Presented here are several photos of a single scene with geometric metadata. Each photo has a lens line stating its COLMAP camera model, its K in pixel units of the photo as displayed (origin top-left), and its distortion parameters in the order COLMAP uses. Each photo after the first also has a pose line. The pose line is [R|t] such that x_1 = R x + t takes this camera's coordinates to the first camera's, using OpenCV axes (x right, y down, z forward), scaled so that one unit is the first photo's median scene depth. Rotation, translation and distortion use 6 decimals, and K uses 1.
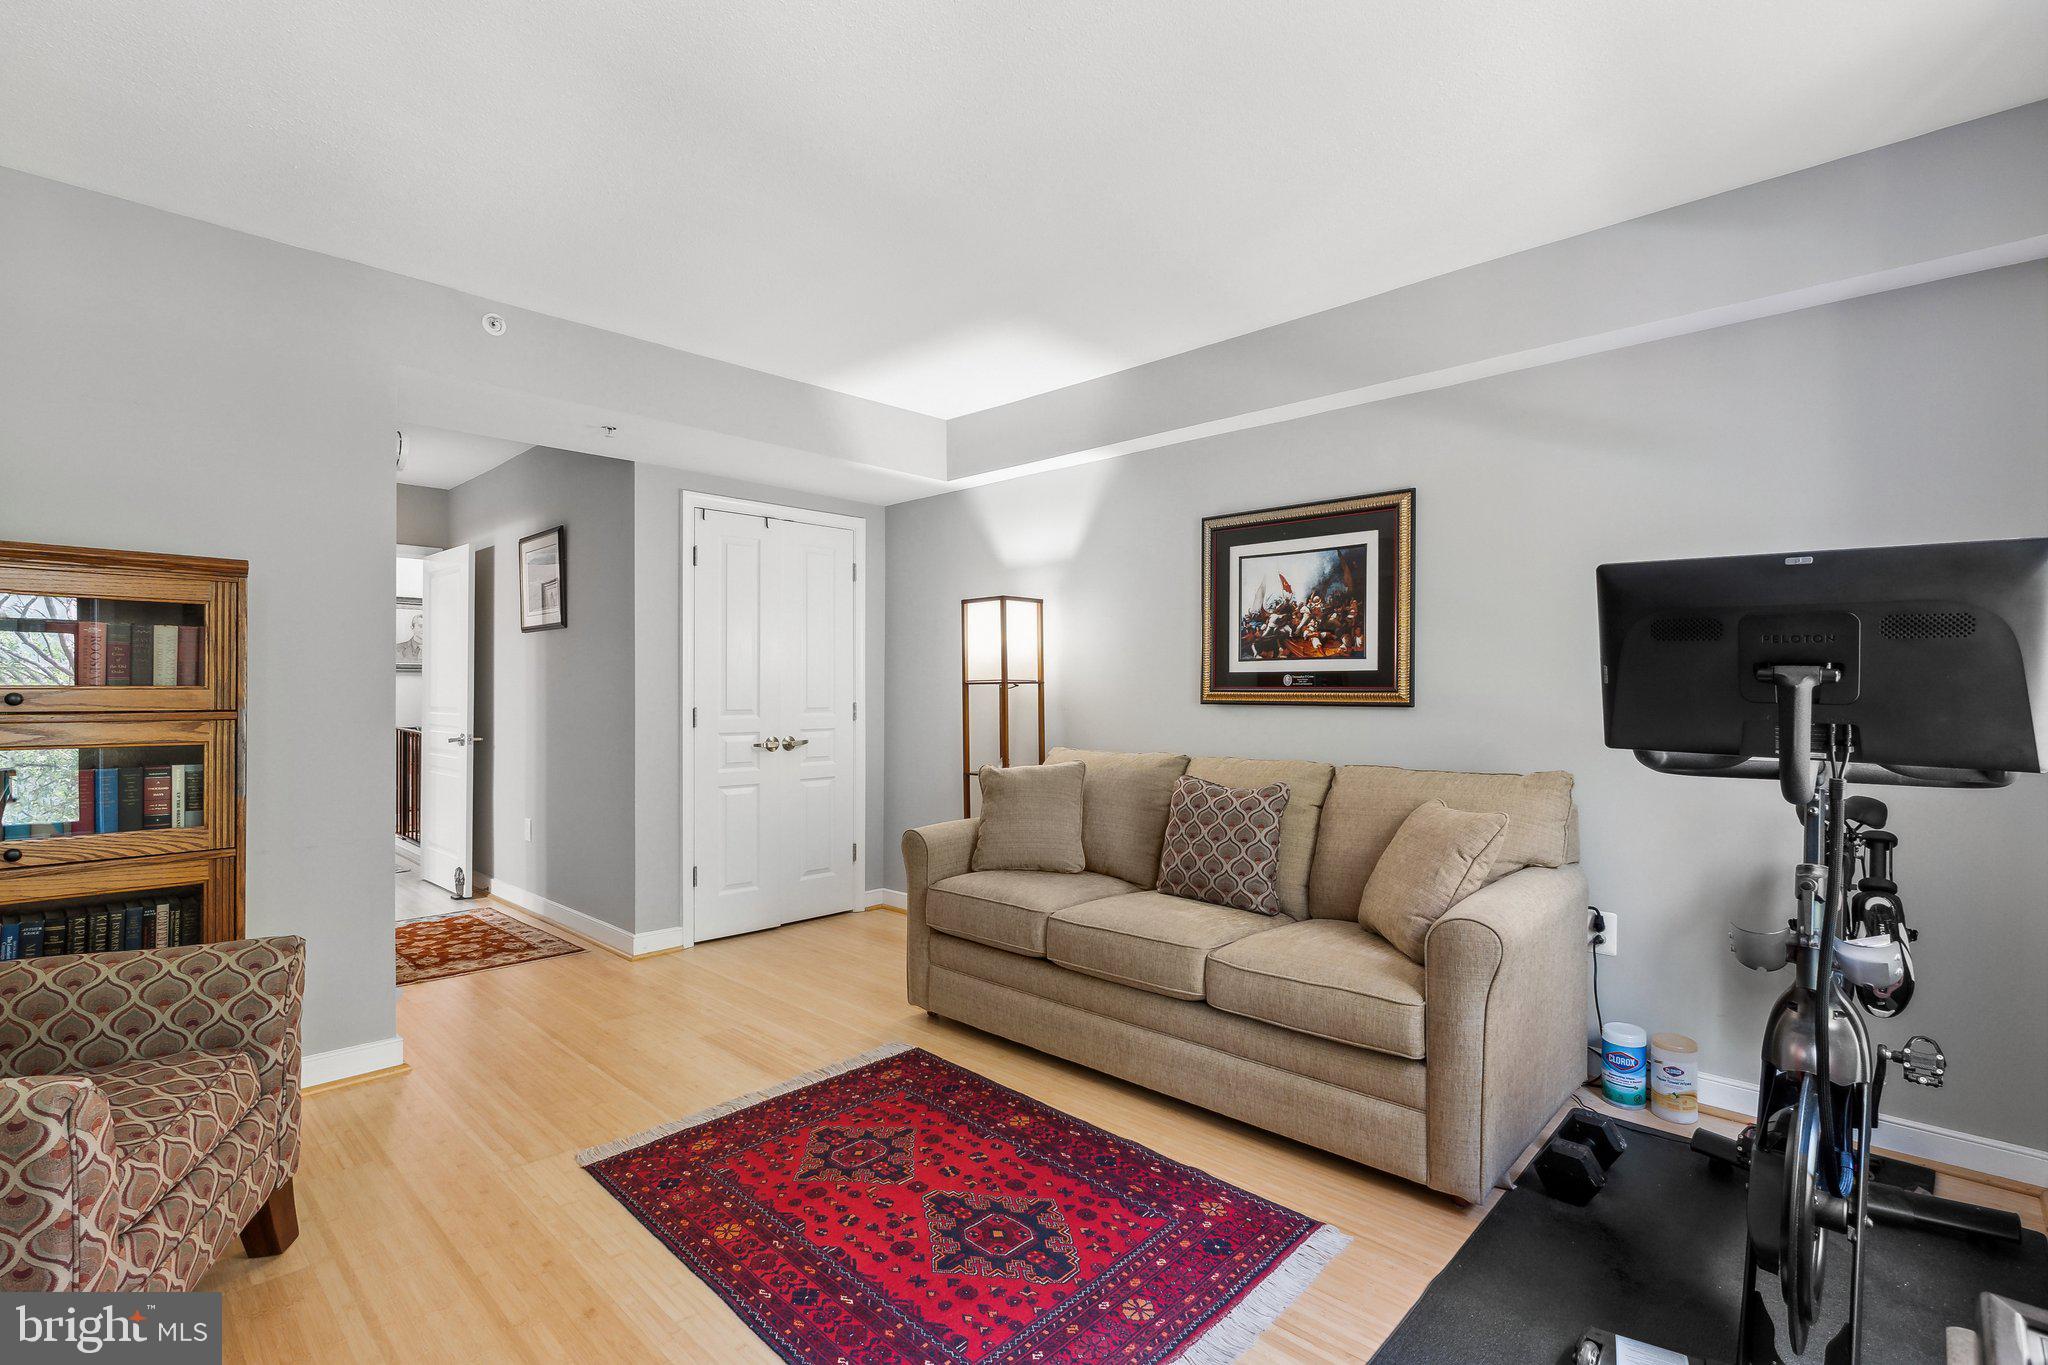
lens RADIAL K [[962.2, 0, 1026.2], [0, 962.2, 688.0], [0, 0, 1]] dist [-0.007073, 0.003032]
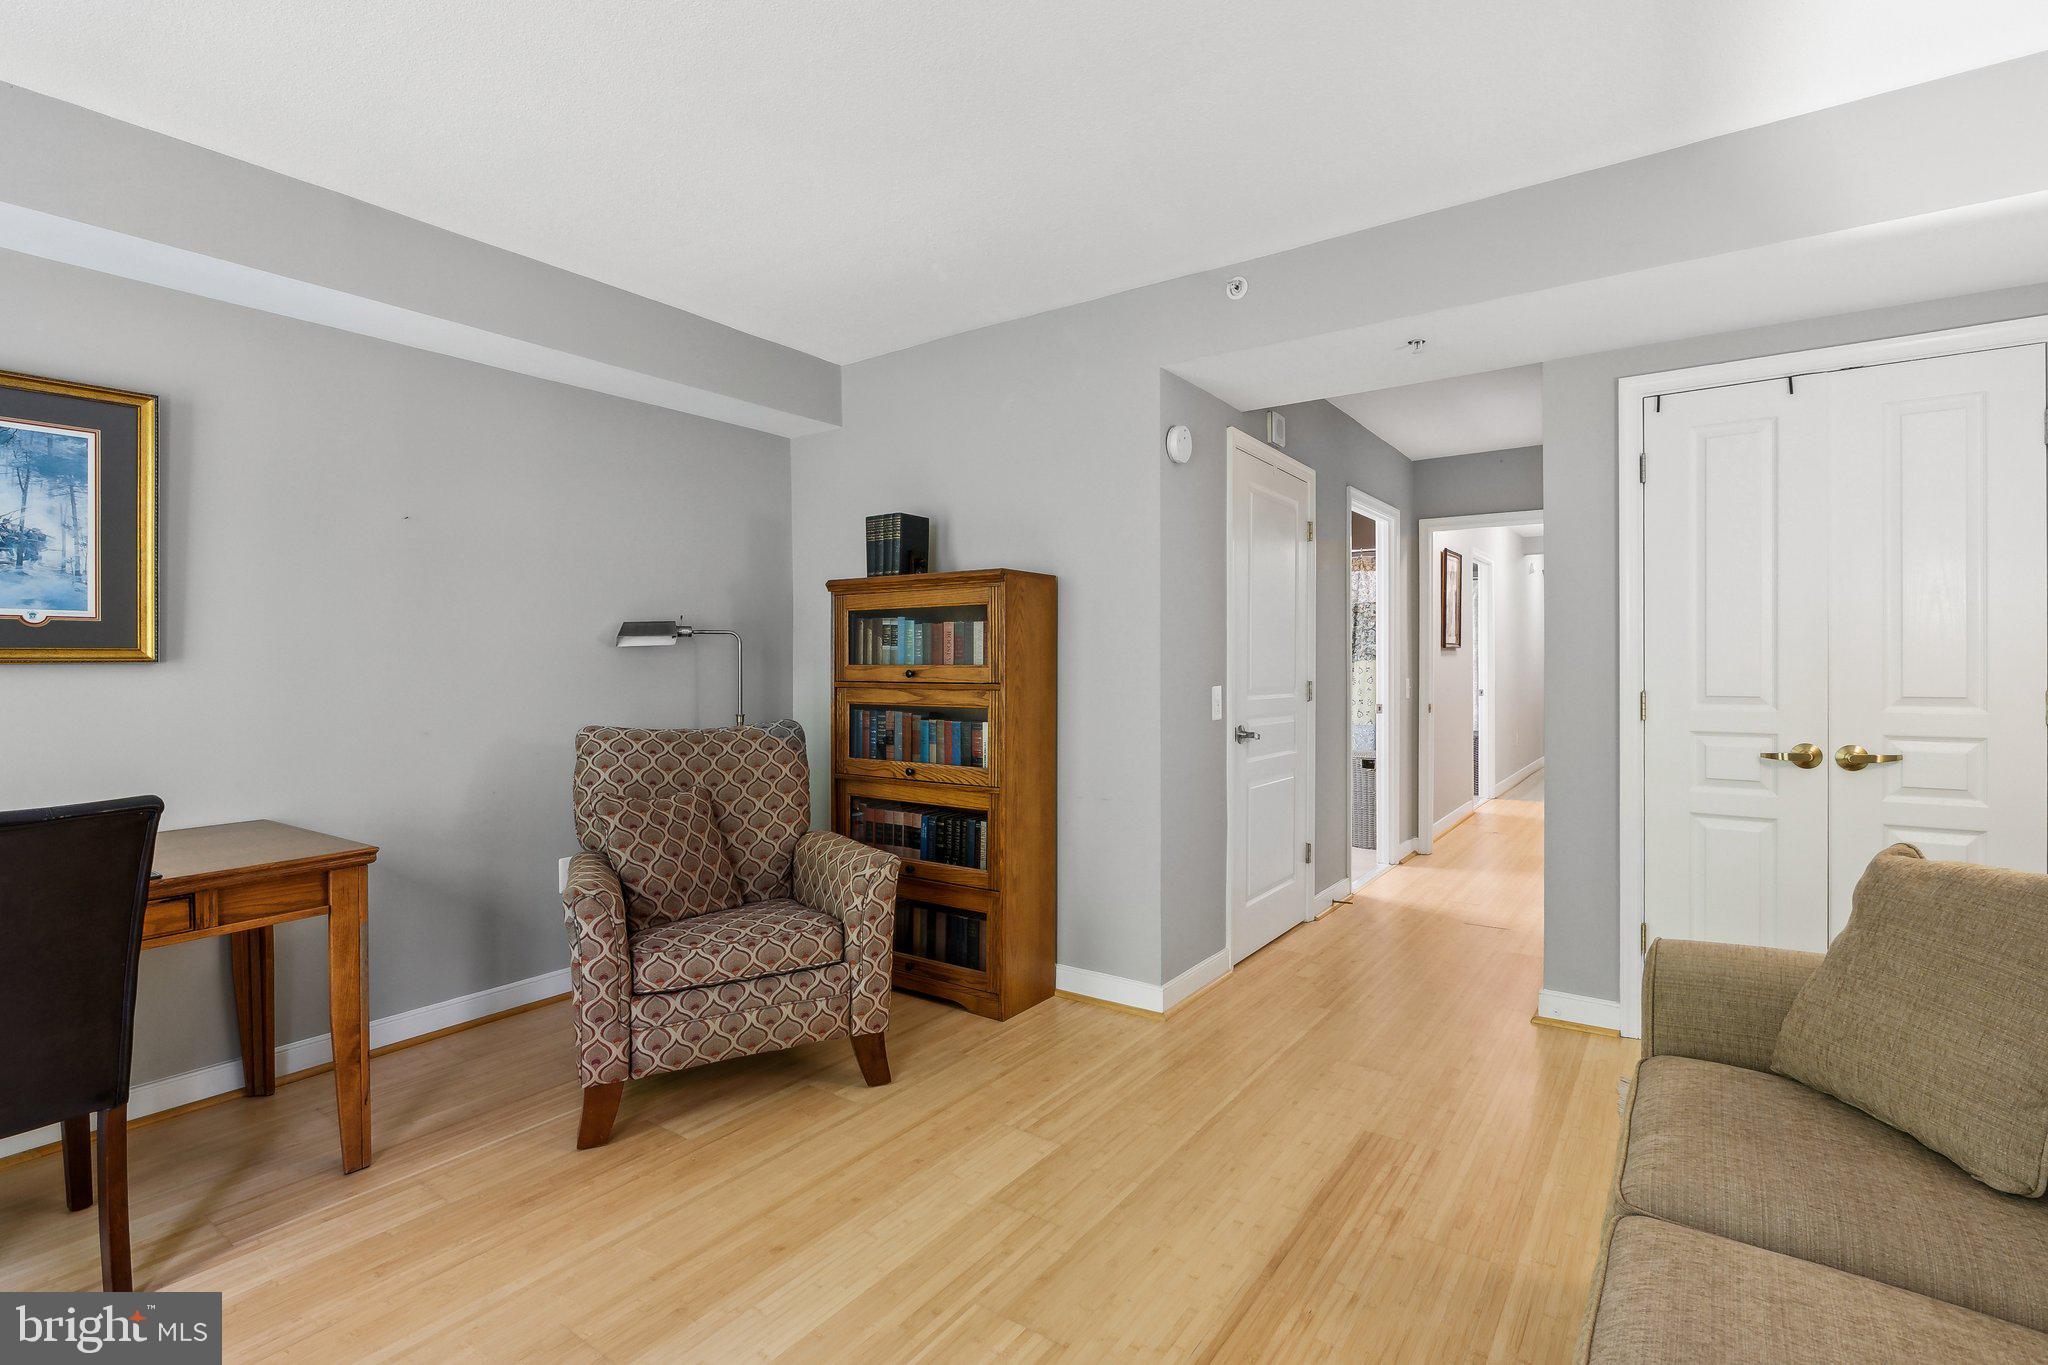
lens RADIAL K [[962.2, 0, 1037.1], [0, 962.2, 671.4], [0, 0, 1]] dist [-0.007073, 0.003032]
pose [[0.139318, 0.007565, -0.990219, 0.489015], [0.006380, 0.999943, 0.008537, -0.003986], [0.990227, -0.007507, 0.139262, 0.863079]]
